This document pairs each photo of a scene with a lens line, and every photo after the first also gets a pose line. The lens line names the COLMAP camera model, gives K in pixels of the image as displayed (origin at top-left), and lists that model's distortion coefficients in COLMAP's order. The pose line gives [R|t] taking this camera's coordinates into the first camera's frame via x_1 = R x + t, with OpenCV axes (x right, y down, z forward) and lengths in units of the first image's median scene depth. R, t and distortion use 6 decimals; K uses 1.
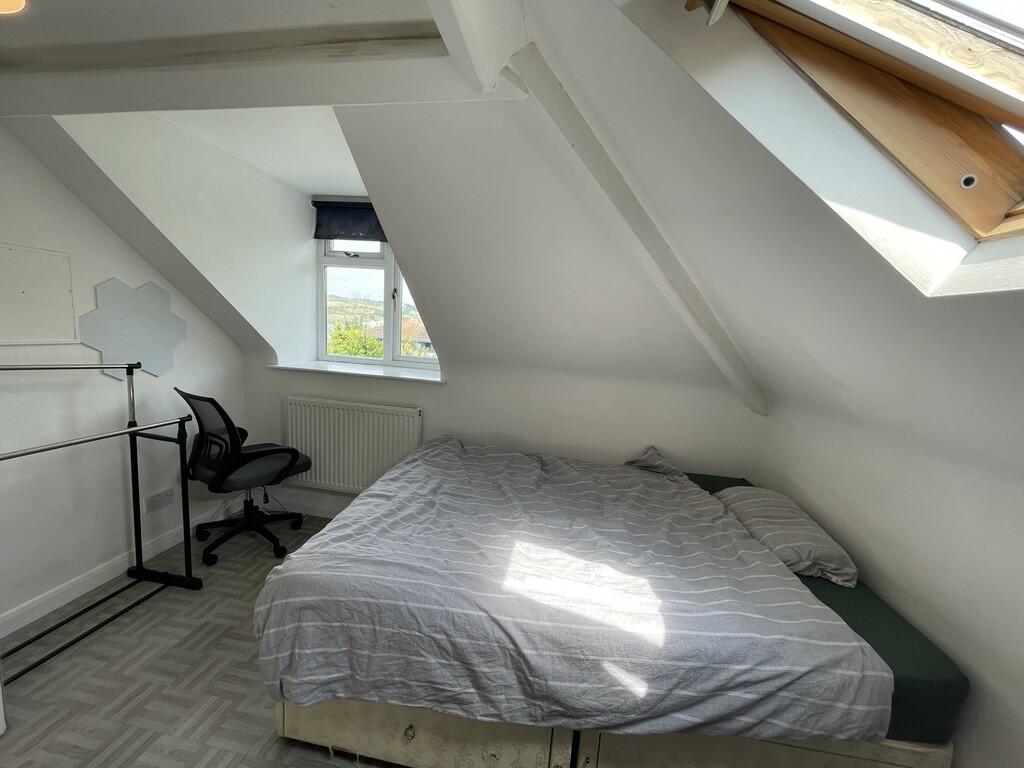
lens RADIAL K [[410.7, 0, 510.8], [0, 410.7, 386.8], [0, 0, 1]] dist [-0.000252, 0.000411]
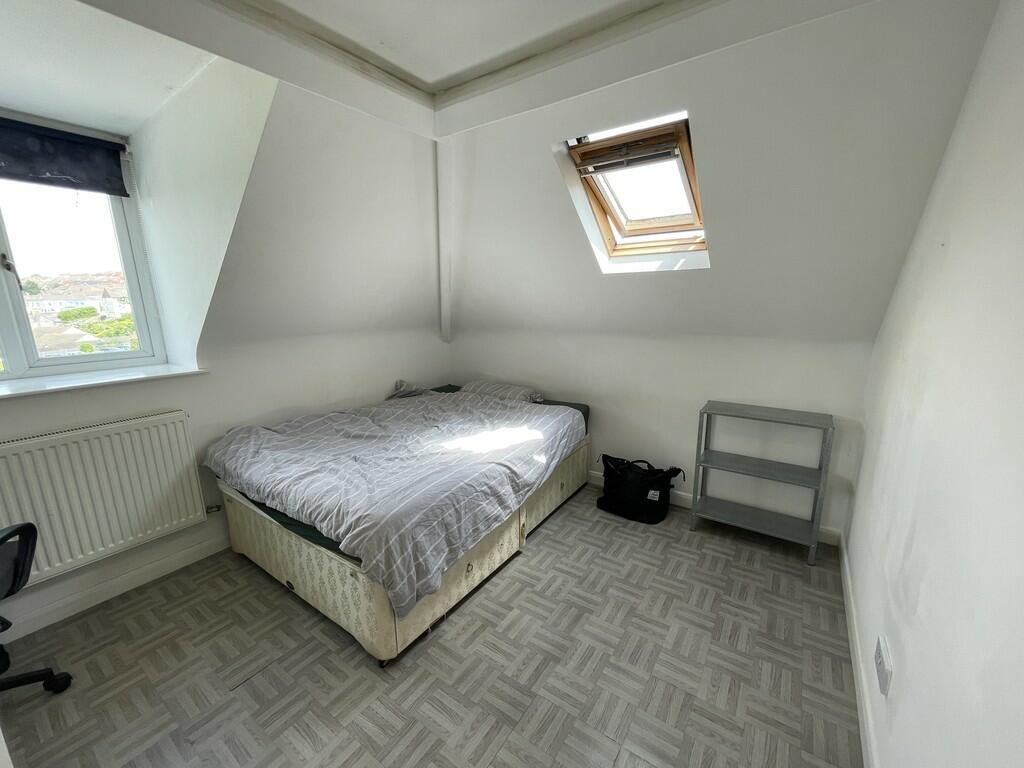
lens RADIAL K [[410.7, 0, 517.3], [0, 410.7, 382.6], [0, 0, 1]] dist [-0.000252, 0.000411]
pose [[0.422938, -0.253396, 0.870008, -1.418677], [0.175139, 0.964861, 0.195882, -0.088669], [-0.889072, 0.069526, 0.452456, 0.120215]]
